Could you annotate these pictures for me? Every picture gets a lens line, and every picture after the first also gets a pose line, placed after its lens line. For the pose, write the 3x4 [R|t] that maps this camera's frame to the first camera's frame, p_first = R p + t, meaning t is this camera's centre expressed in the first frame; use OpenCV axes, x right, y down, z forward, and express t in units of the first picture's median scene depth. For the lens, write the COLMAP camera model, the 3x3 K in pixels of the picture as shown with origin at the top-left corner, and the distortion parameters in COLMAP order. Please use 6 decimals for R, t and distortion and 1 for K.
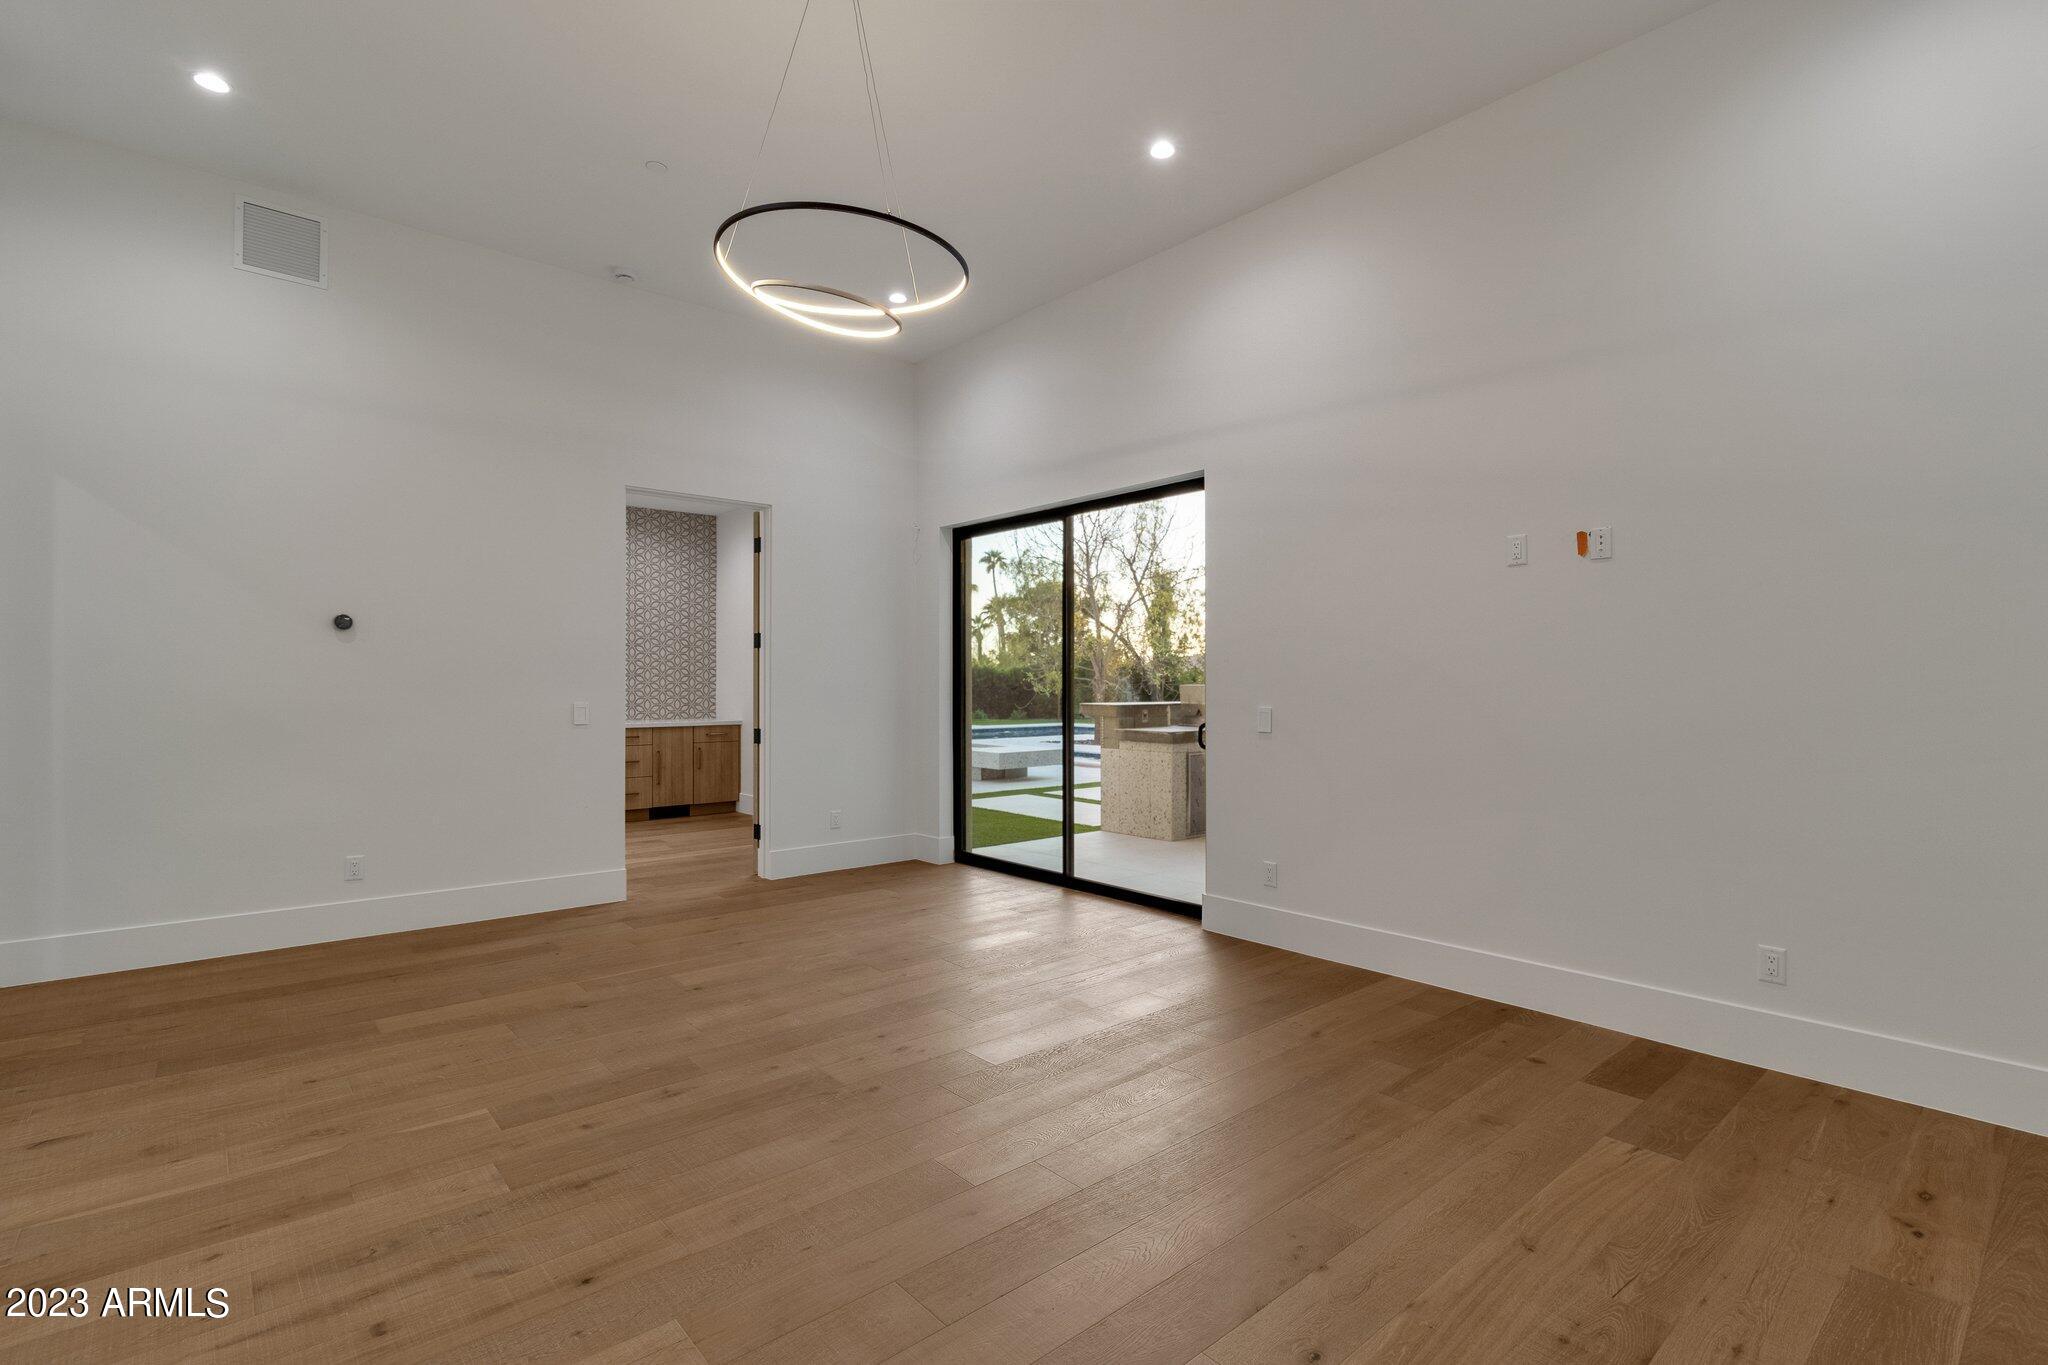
lens RADIAL K [[955.0, 0, 1042.4], [0, 955.0, 677.6], [0, 0, 1]] dist [0.000321, 0.000632]
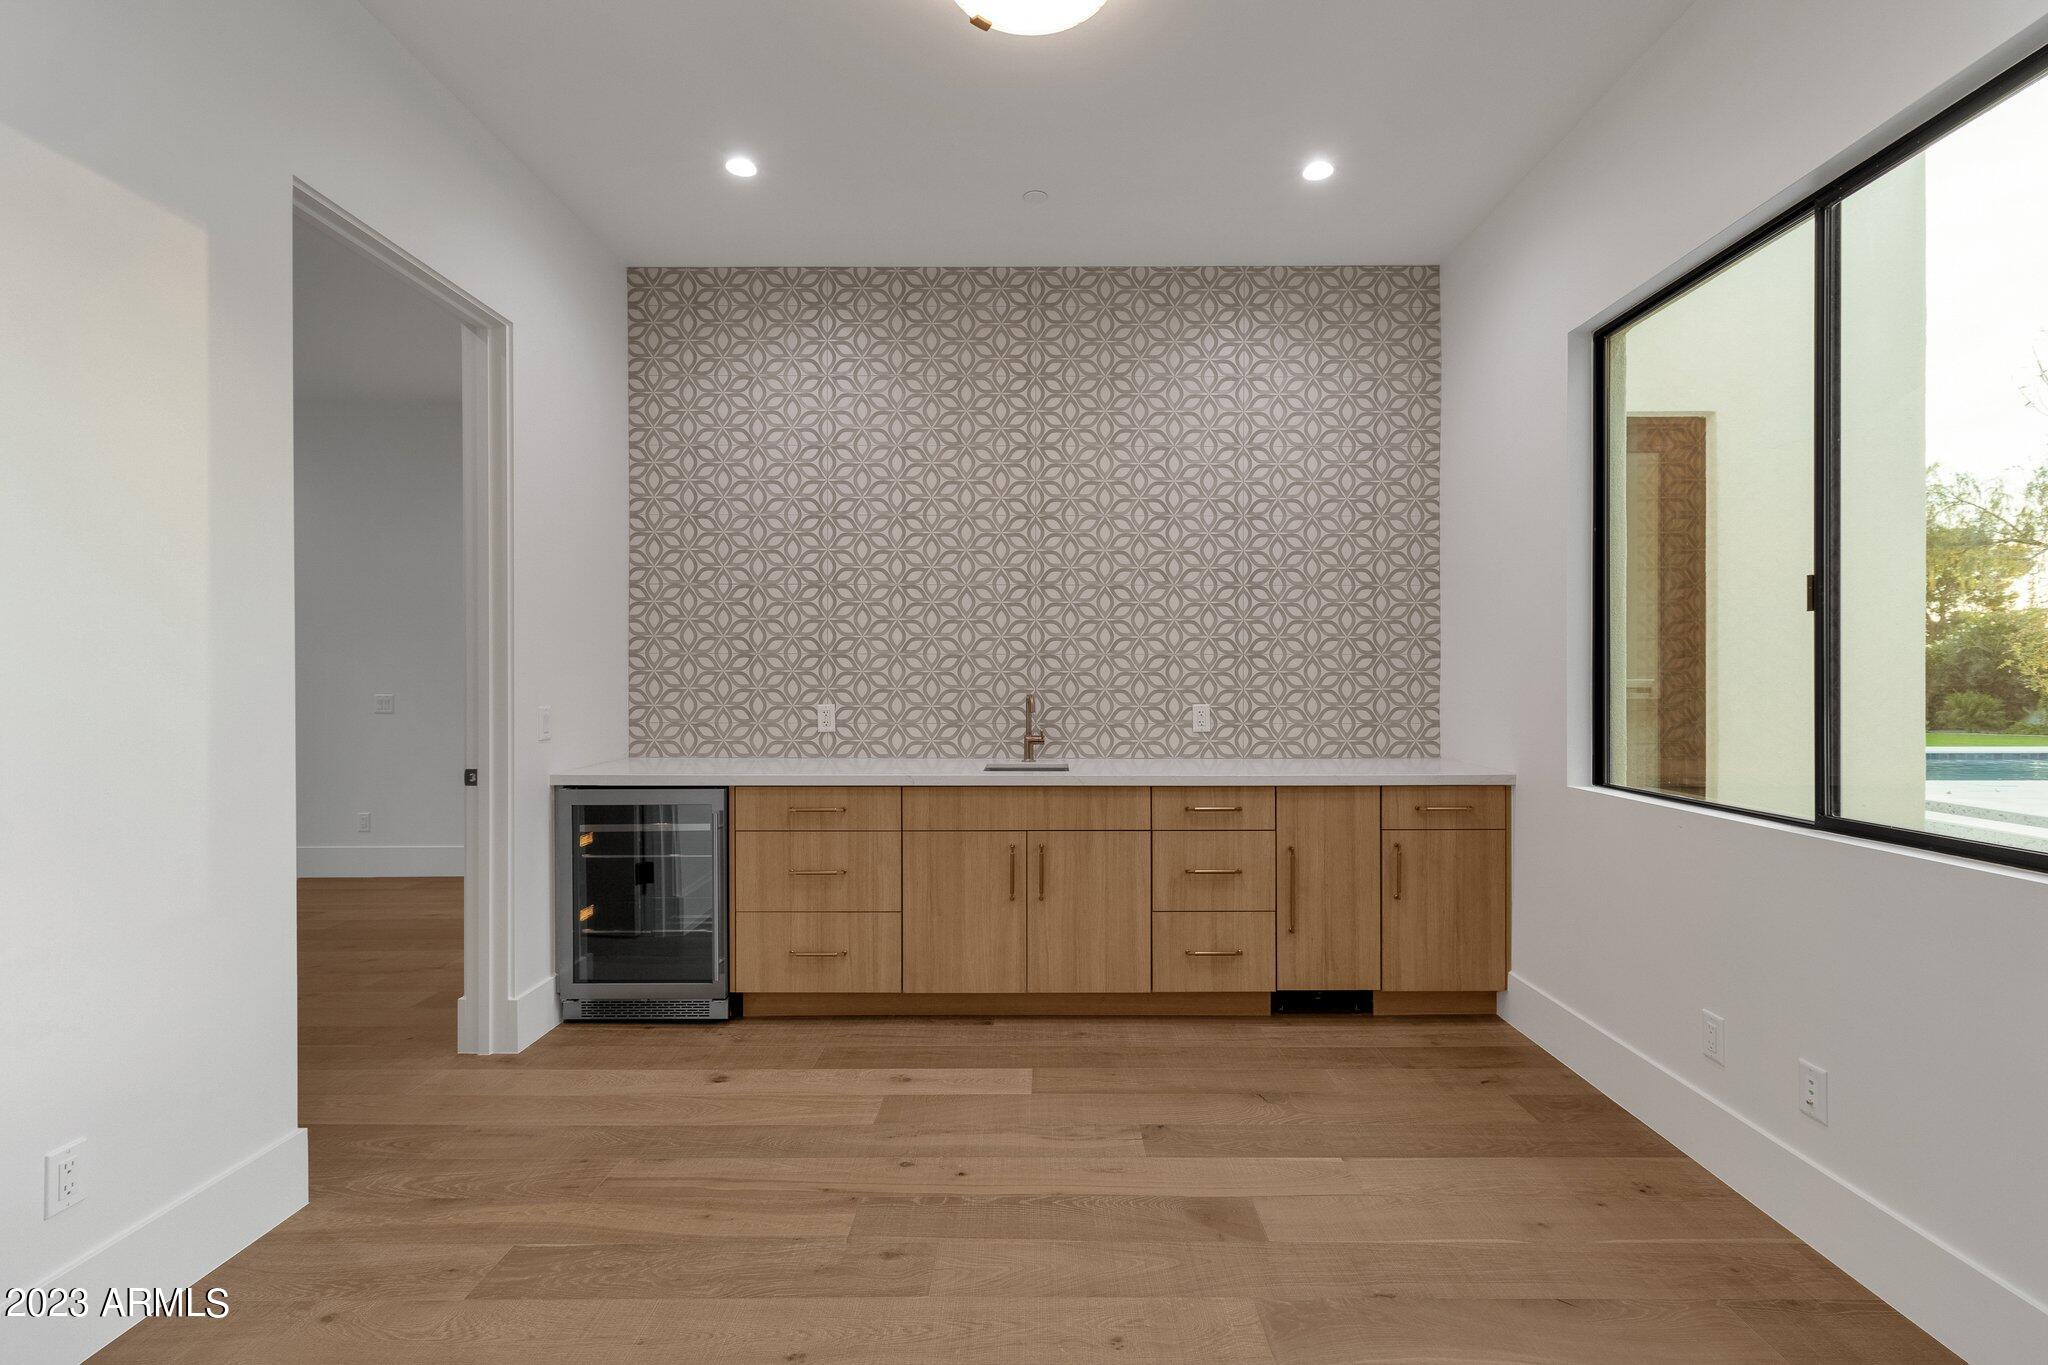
lens RADIAL K [[955.0, 0, 1042.4], [0, 955.0, 677.6], [0, 0, 1]] dist [0.000321, 0.000632]
pose [[0.754267, 0.001315, -0.656567, -0.213955], [0.005403, 0.999952, 0.008209, 0.003601], [0.656546, -0.009739, 0.754223, 0.614783]]
